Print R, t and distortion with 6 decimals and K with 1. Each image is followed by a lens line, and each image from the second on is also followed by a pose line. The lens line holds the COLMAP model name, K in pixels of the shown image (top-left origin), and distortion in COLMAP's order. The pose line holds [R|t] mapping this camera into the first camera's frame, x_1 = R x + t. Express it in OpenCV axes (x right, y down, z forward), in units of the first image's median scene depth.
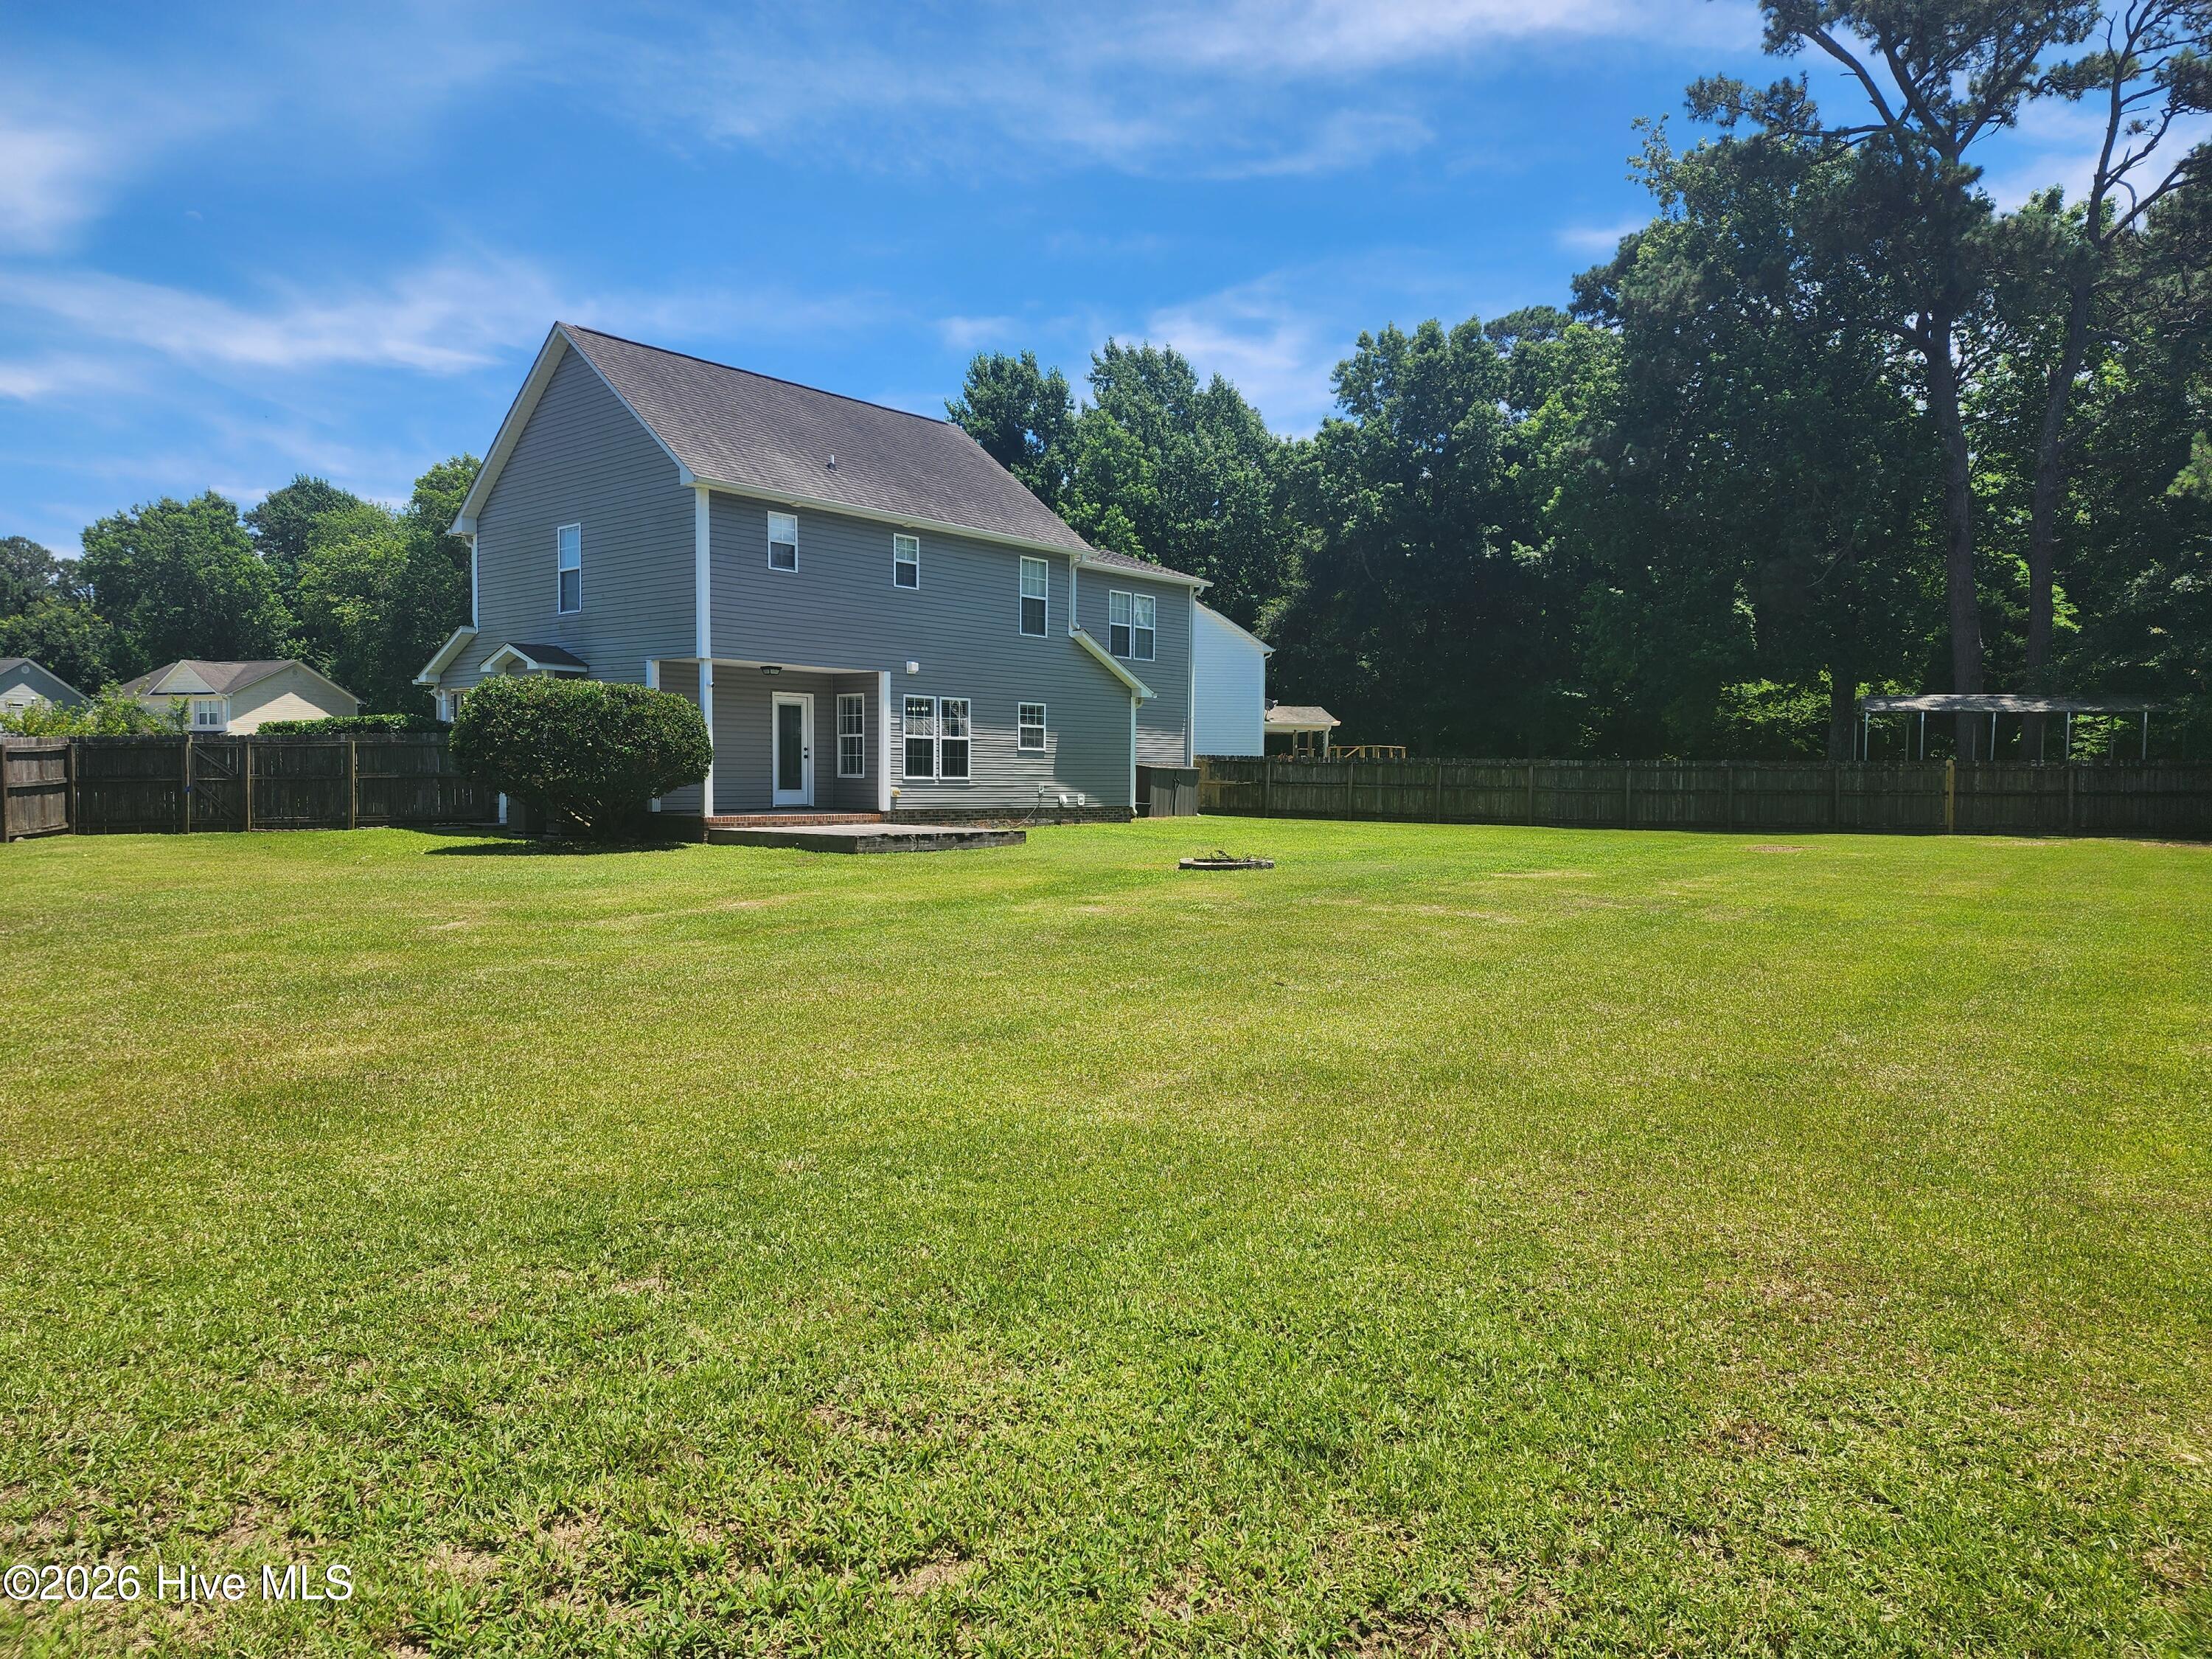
lens RADIAL K [[1472.9, 0, 1120.0], [0, 1472.9, 811.1], [0, 0, 1]] dist [0.077972, -0.062400]
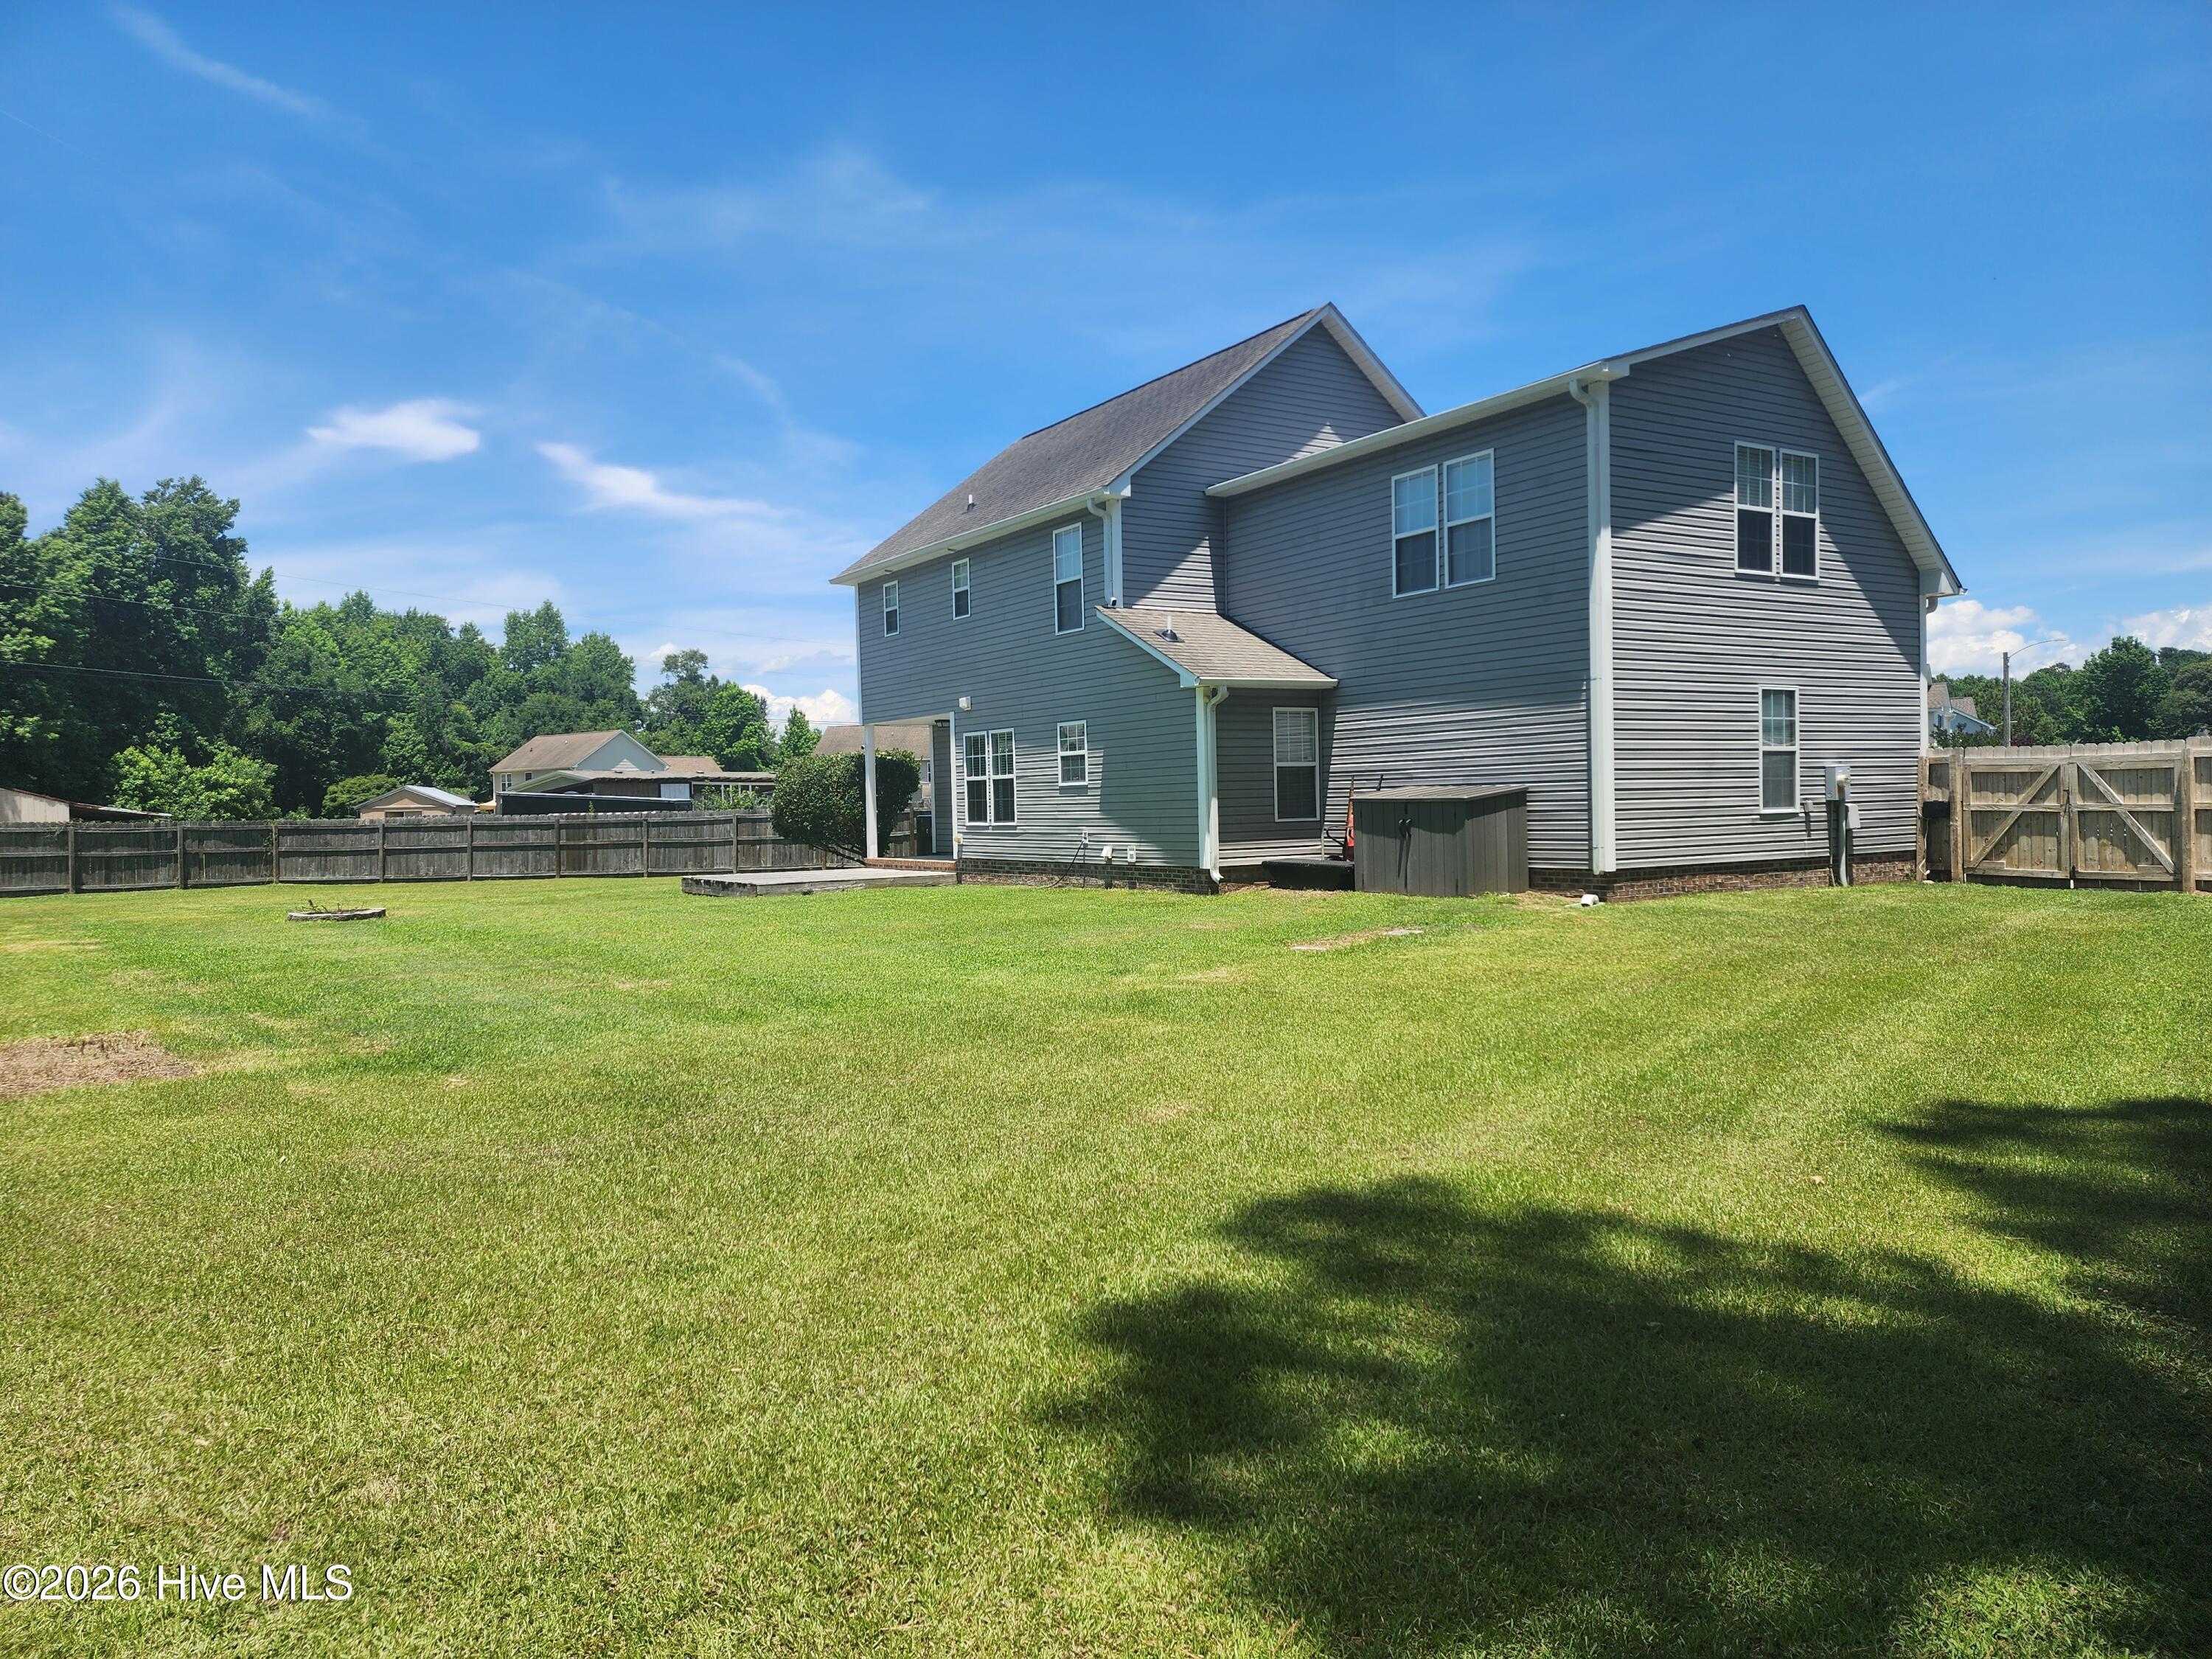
lens RADIAL K [[1472.9, 0, 1114.2], [0, 1472.9, 833.6], [0, 0, 1]] dist [0.077972, -0.062400]
pose [[-0.272907, 0.017125, -0.961888, 0.689942], [-0.000096, 0.999841, 0.017828, -0.031747], [0.962041, 0.004958, -0.272862, 1.291072]]
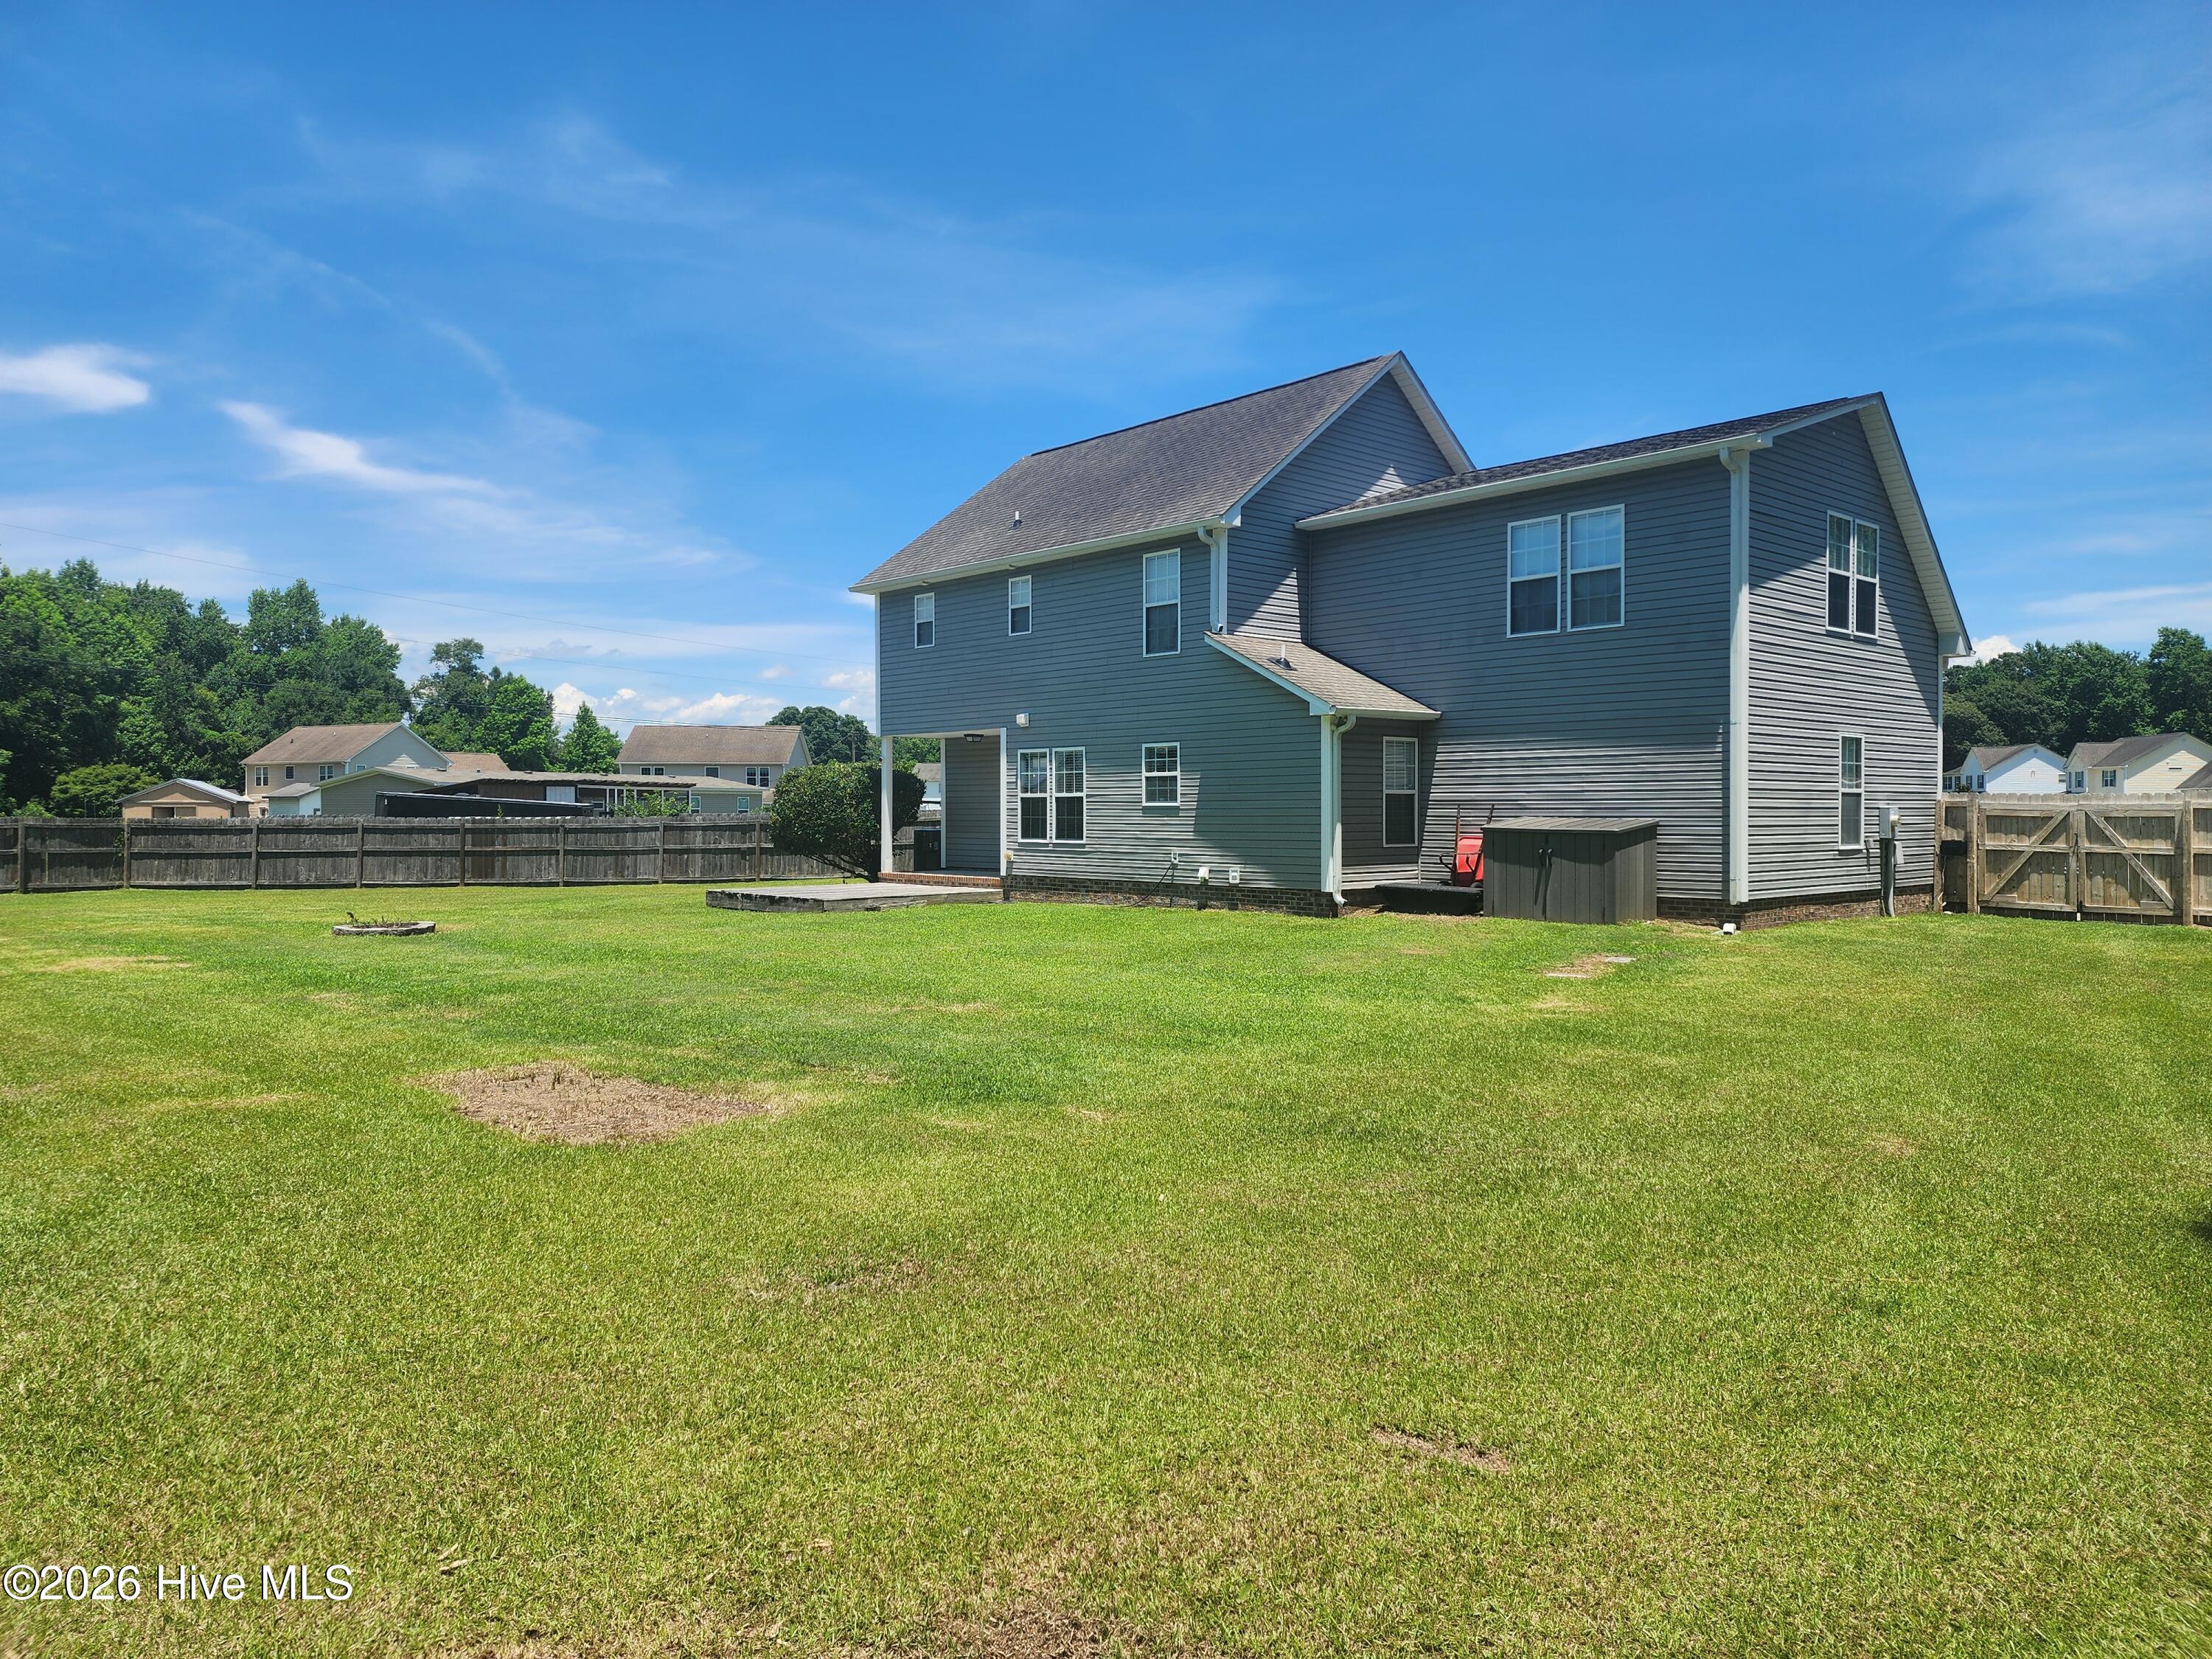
lens RADIAL K [[1472.9, 0, 1141.4], [0, 1472.9, 812.4], [0, 0, 1]] dist [0.077972, -0.062400]
pose [[-0.099555, -0.007881, -0.995001, 0.730374], [-0.021969, 0.999742, -0.005721, -0.035259], [0.994790, 0.021289, -0.099702, 1.123546]]
